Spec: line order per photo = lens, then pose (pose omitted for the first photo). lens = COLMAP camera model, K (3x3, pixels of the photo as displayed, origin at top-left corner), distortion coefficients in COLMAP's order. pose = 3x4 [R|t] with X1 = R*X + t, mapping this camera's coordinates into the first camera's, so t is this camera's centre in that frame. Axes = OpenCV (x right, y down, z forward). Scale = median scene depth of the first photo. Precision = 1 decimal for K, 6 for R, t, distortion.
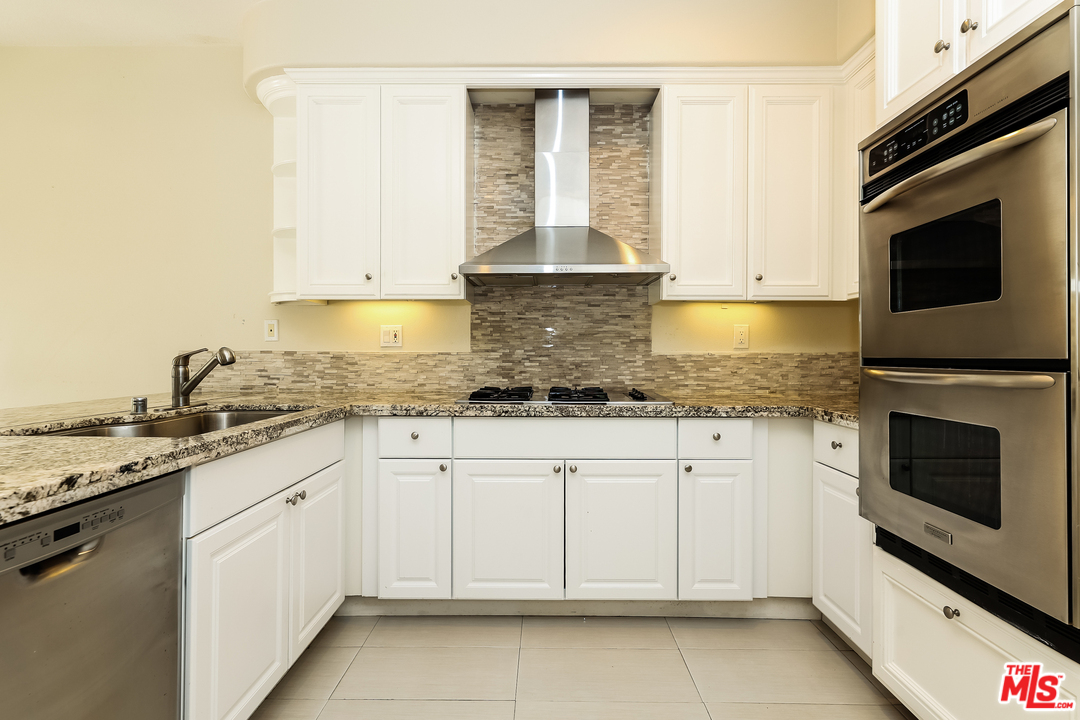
lens RADIAL K [[521.6, 0, 527.4], [0, 521.6, 363.1], [0, 0, 1]] dist [-0.000374, 0.000548]
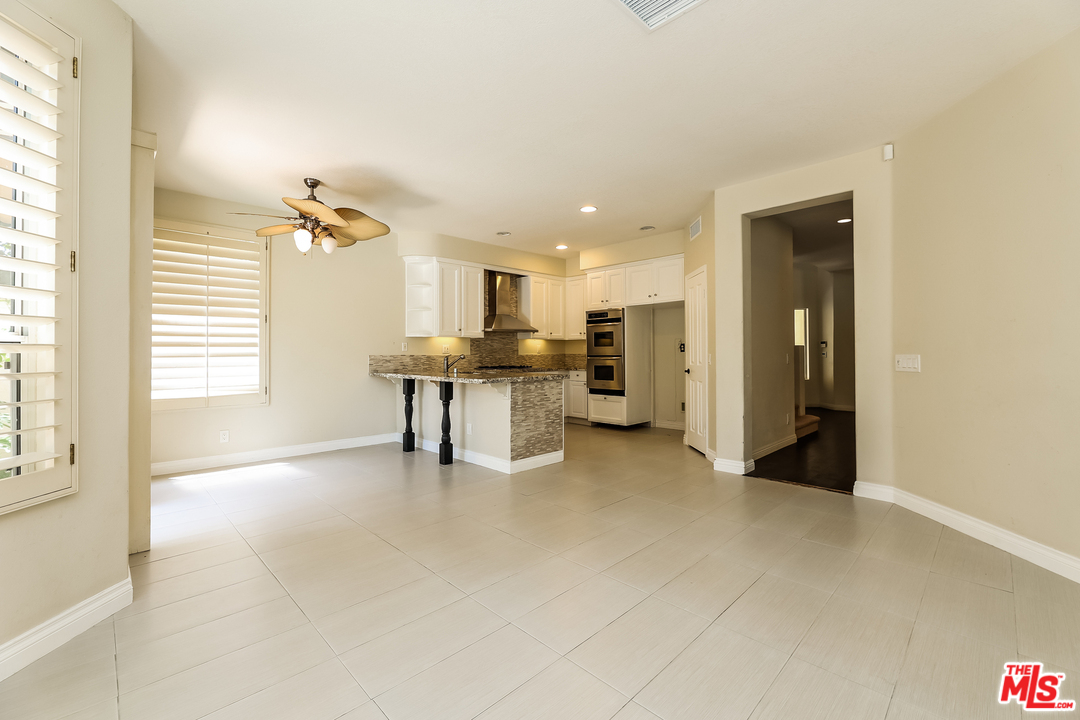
lens RADIAL K [[459.1, 0, 536.0], [0, 459.1, 352.4], [0, 0, 1]] dist [-0.001335, -0.000234]
pose [[0.703073, -0.003331, 0.711110, -1.647587], [0.018213, 0.999745, -0.013325, 0.006913], [-0.710885, 0.022320, 0.702954, -1.008809]]
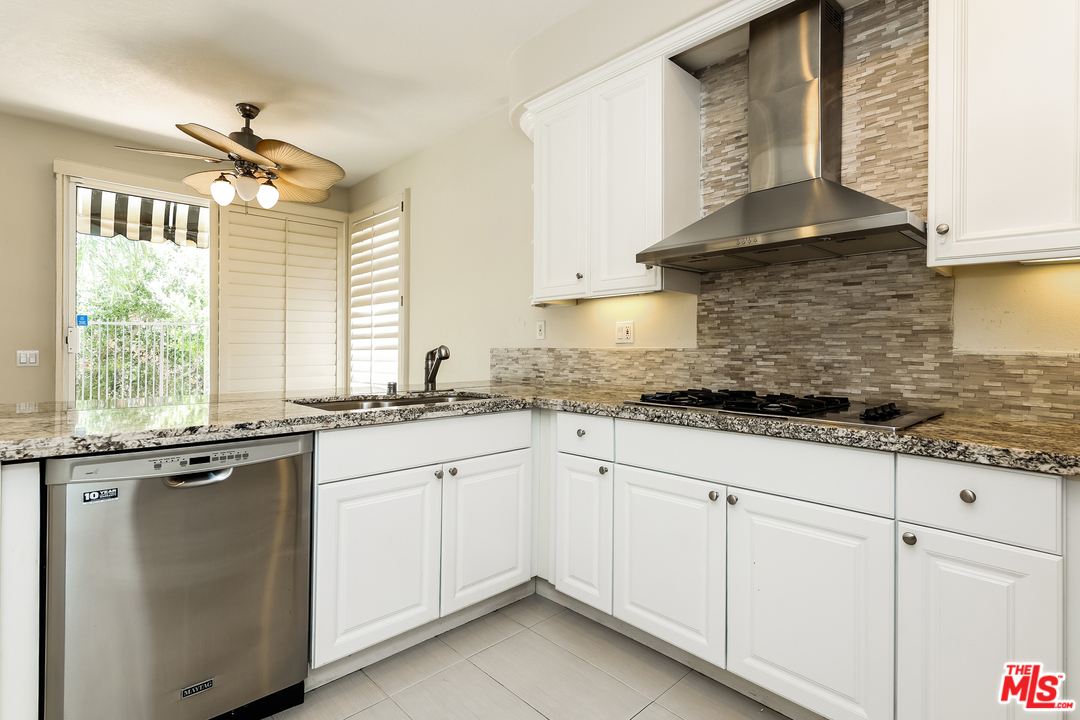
lens RADIAL K [[524.5, 0, 543.3], [0, 524.5, 346.4], [0, 0, 1]] dist [0.016577, -0.000193]
pose [[0.716624, -0.003715, -0.697449, 0.332601], [-0.012853, 0.999746, -0.018532, -0.004546], [0.697341, 0.022244, 0.716394, 0.181632]]
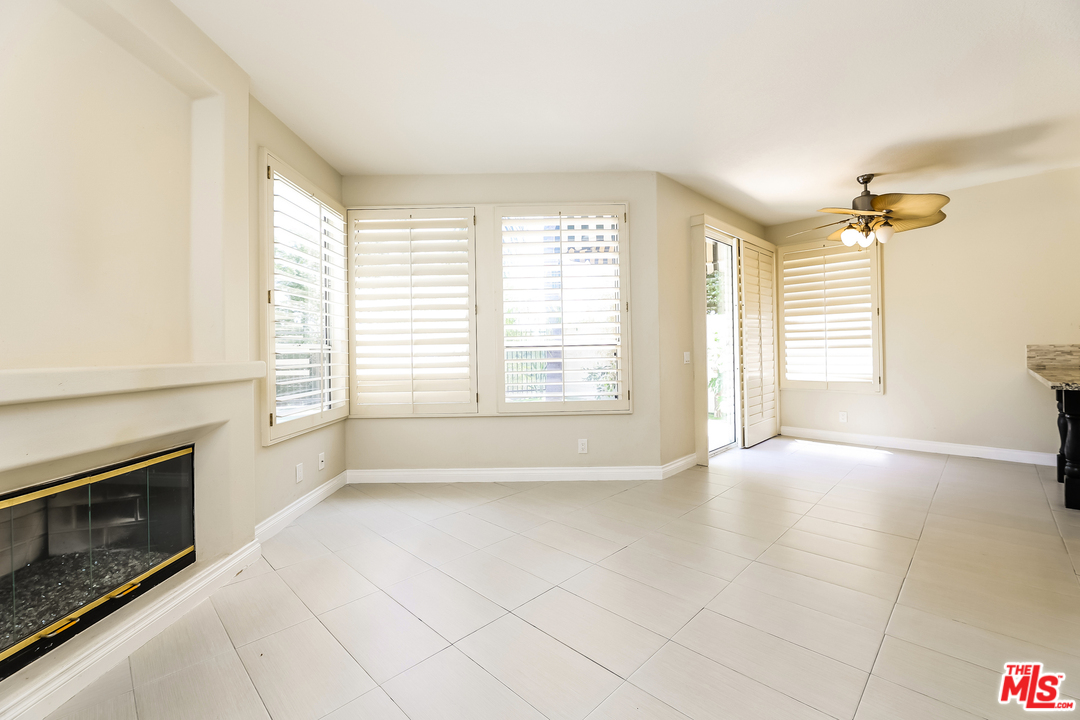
lens RADIAL K [[459.1, 0, 536.0], [0, 459.1, 352.4], [0, 0, 1]] dist [-0.001335, -0.000234]
pose [[0.726102, -0.010475, -0.687507, -0.826870], [0.004504, 0.999935, -0.010478, 0.013005], [0.687572, 0.004511, 0.726102, -1.331859]]
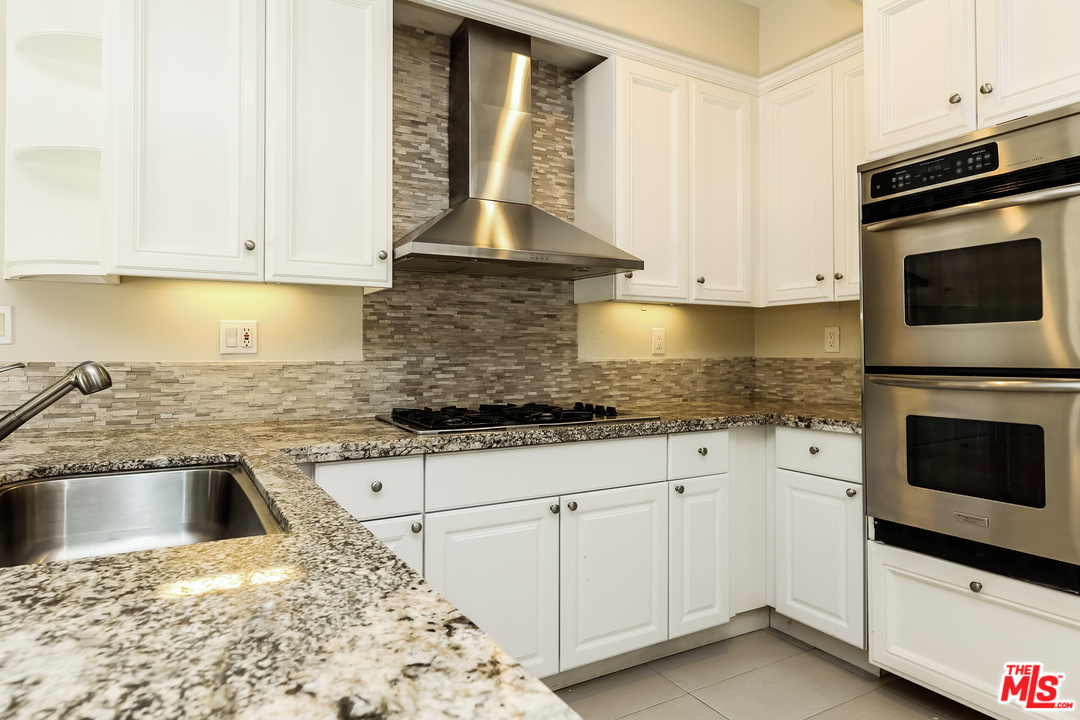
lens RADIAL K [[647.4, 0, 540.0], [0, 647.4, 353.4], [0, 0, 1]] dist [-0.002567, -0.000229]
pose [[0.856101, -0.004151, 0.516791, -0.364114], [0.013506, 0.999806, -0.014343, -0.015575], [-0.516631, 0.019259, 0.855991, 0.125410]]
